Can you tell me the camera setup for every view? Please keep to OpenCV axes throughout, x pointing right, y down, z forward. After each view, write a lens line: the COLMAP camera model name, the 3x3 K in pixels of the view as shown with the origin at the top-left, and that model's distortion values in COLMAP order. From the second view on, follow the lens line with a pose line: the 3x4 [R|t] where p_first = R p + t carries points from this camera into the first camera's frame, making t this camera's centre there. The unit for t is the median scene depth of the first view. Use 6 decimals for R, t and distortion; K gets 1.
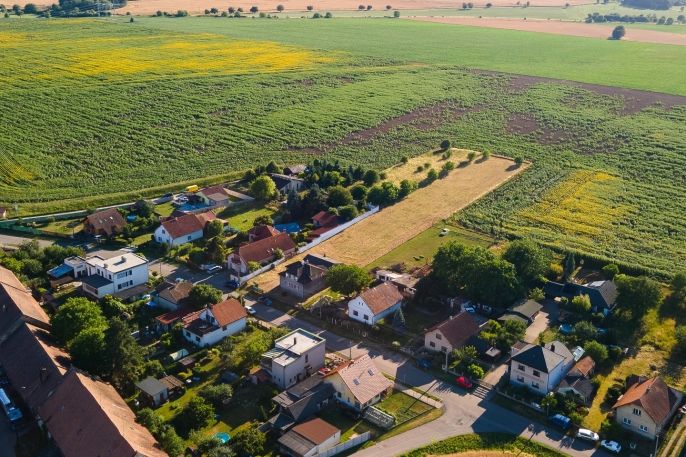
lens RADIAL K [[734.5, 0, 357.1], [0, 734.5, 228.6], [0, 0, 1]] dist [0.013304, 0.000145]
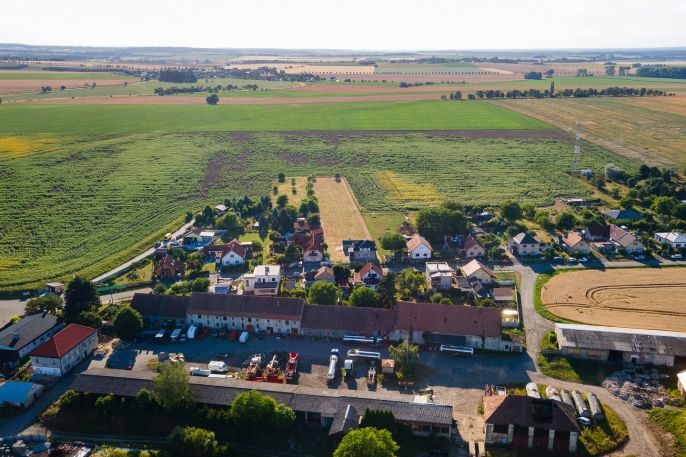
lens RADIAL K [[601.1, 0, 354.0], [0, 601.1, 229.3], [0, 0, 1]] dist [0.031908, 0.009447]
pose [[0.748608, -0.222019, 0.624735, -0.763882], [0.255280, 0.966142, 0.037451, -0.026887], [-0.611897, 0.131446, 0.779939, -0.018924]]
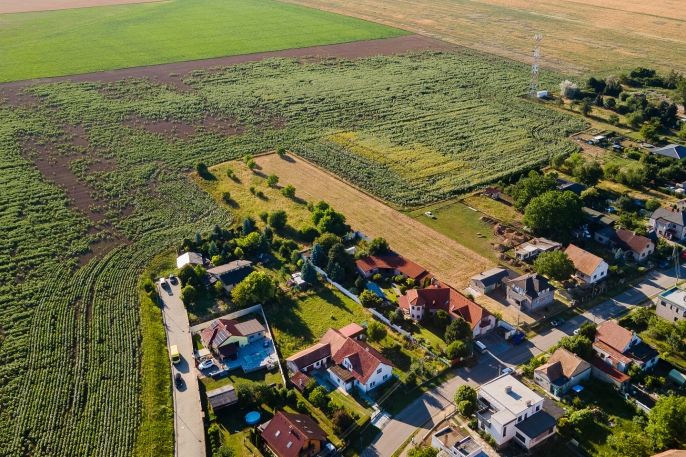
lens RADIAL K [[611.3, 0, 374.2], [0, 611.3, 228.1], [0, 0, 1]] dist [0.029348, 0.012528]
pose [[0.276375, -0.468903, 0.838896, -0.725874], [0.353216, 0.861362, 0.365094, -0.361829], [-0.893787, 0.195409, 0.403683, 0.693771]]
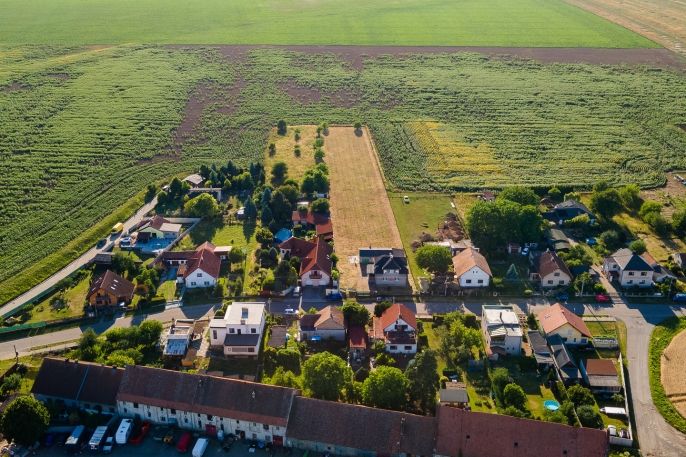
lens RADIAL K [[700.1, 0, 343.0], [0, 700.1, 228.5], [0, 0, 1]] dist [0.021988, 0.020646]
pose [[0.786435, -0.282353, 0.549360, -0.583622], [0.238668, 0.959235, 0.151349, -0.142674], [-0.569699, 0.012088, 0.821764, 0.145771]]
